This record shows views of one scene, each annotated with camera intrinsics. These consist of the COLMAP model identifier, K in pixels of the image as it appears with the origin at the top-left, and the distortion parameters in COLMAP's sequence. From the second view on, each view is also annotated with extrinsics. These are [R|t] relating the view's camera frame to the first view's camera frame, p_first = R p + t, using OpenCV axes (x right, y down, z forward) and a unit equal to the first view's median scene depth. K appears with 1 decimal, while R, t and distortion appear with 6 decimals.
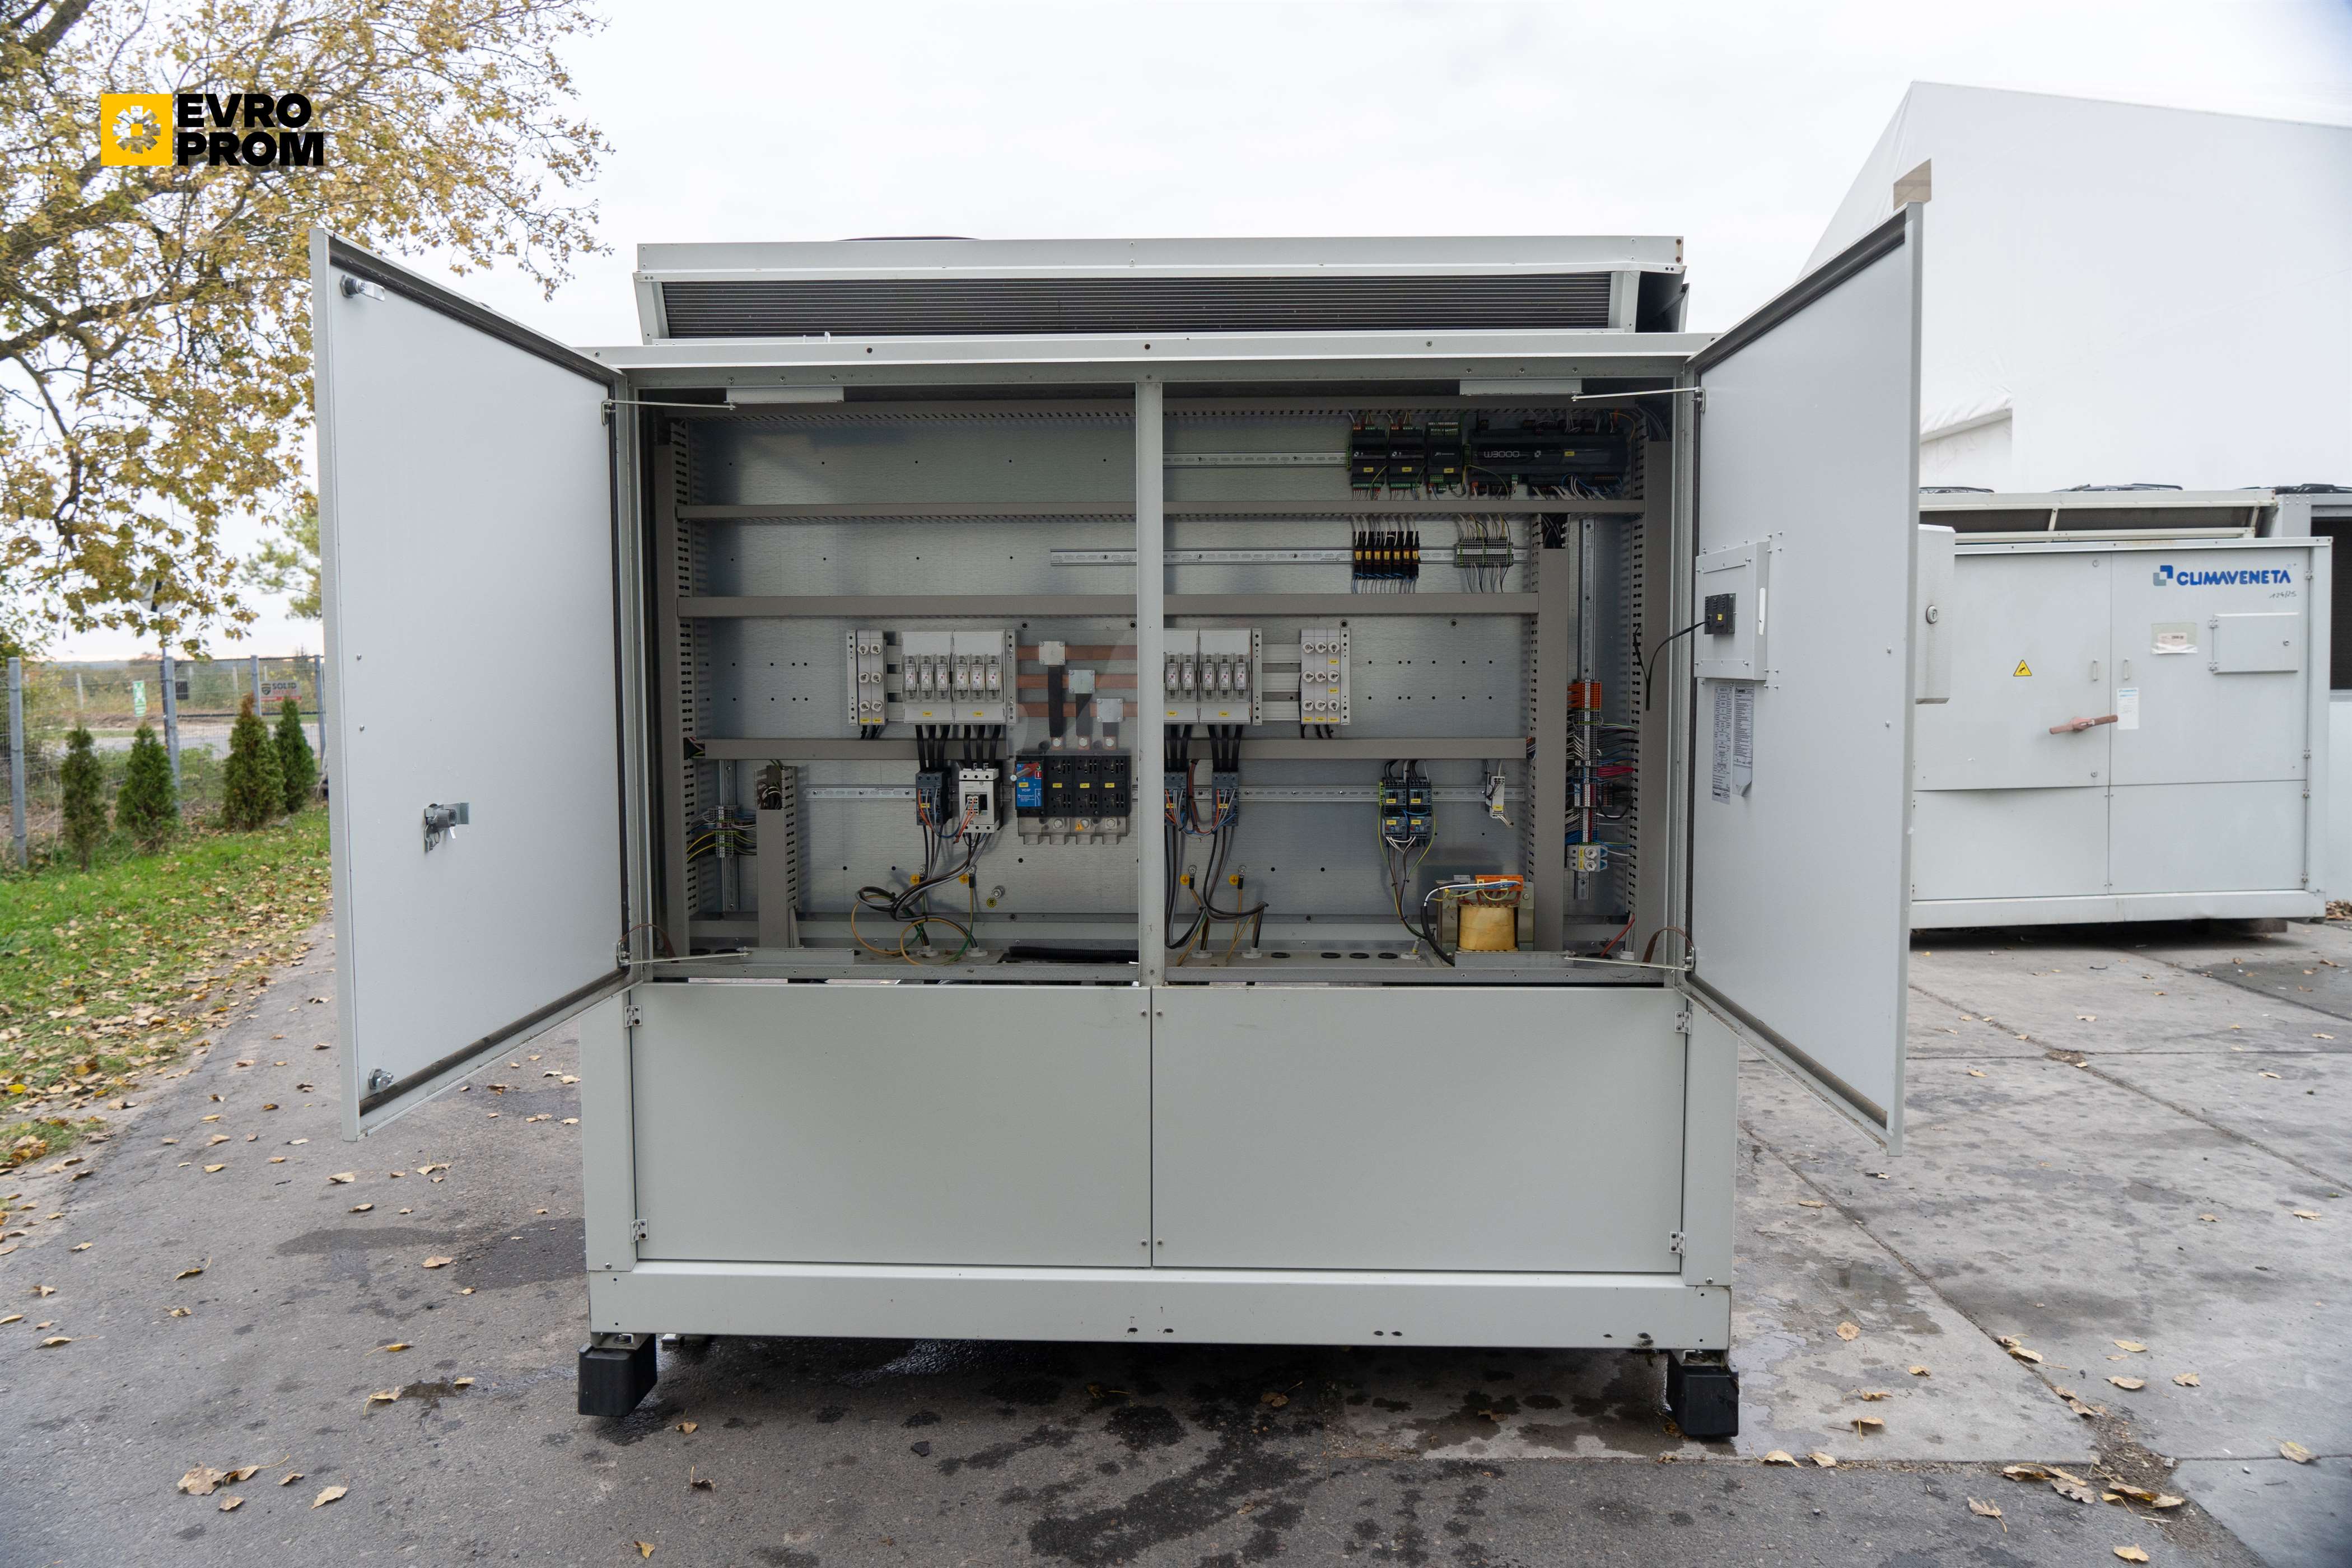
lens RADIAL K [[1581.1, 0, 1180.4], [0, 1581.1, 782.2], [0, 0, 1]] dist [-0.017641, 0.005323]
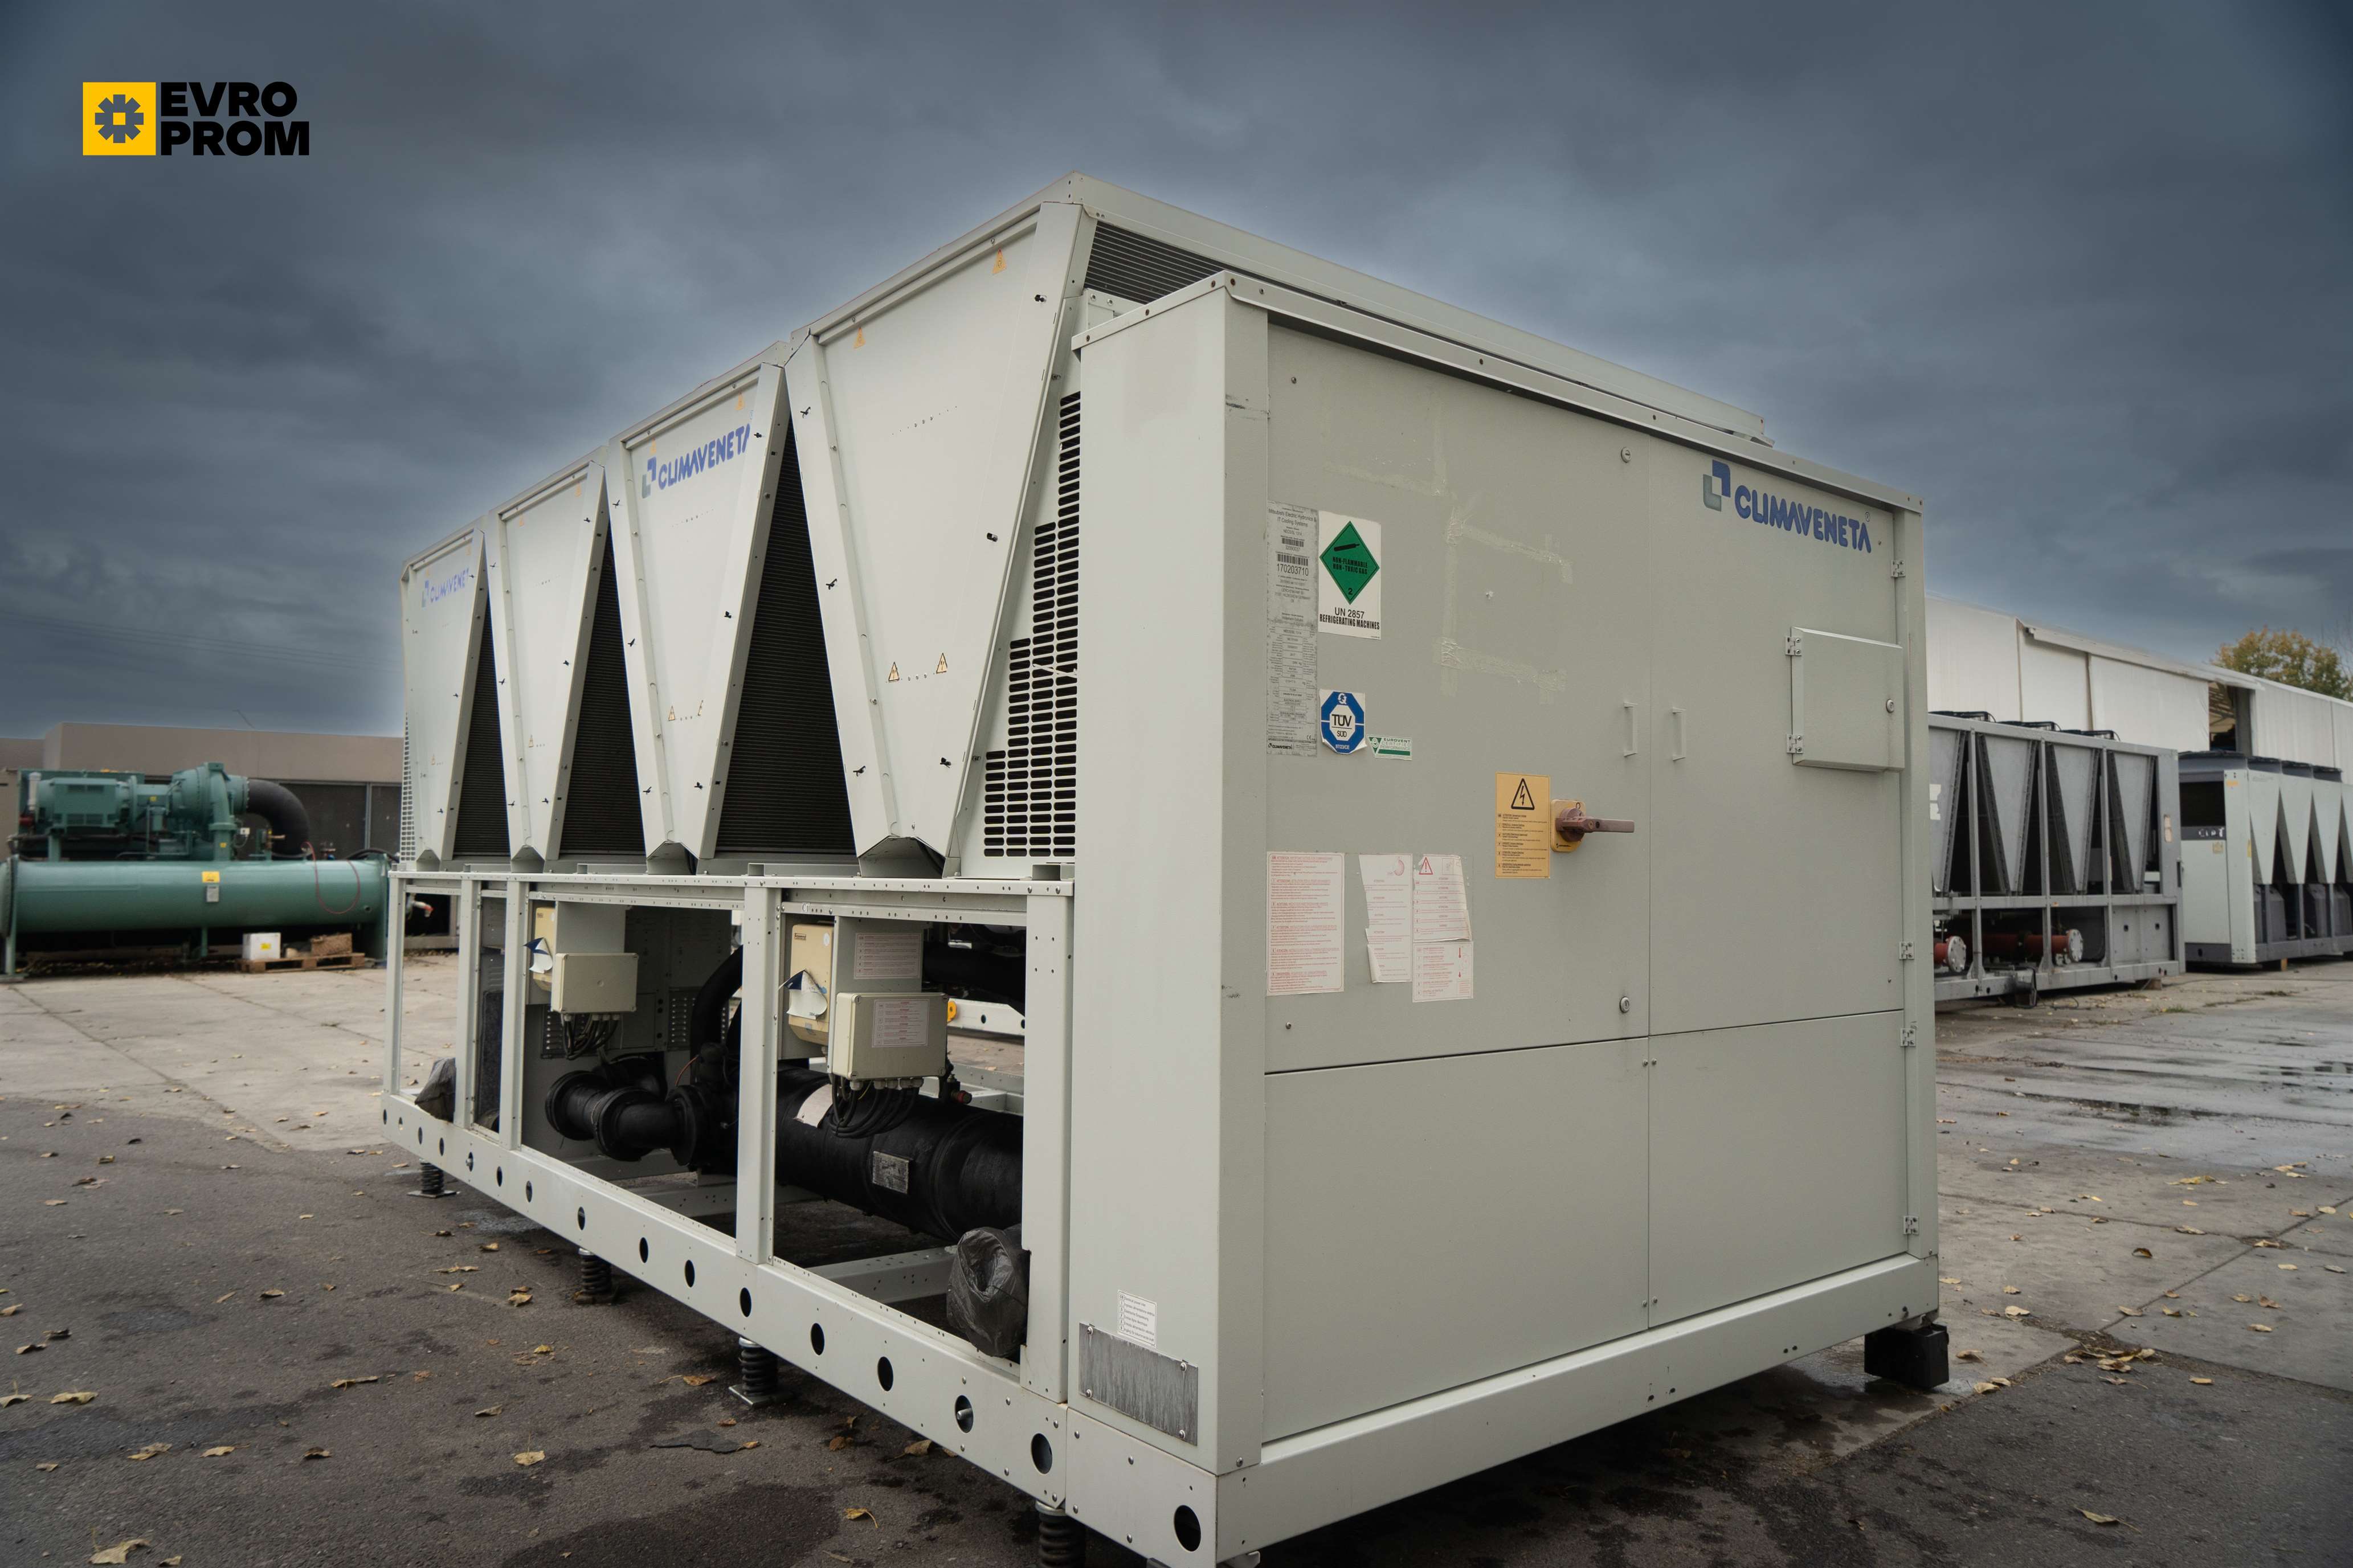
lens RADIAL K [[1581.5, 0, 1167.1], [0, 1581.5, 782.5], [0, 0, 1]] dist [-0.017641, 0.005323]
pose [[0.750558, 0.049393, 0.658956, -0.927206], [0.042405, 0.991547, -0.122623, 0.080233], [-0.659443, 0.119979, 0.742119, 0.442450]]
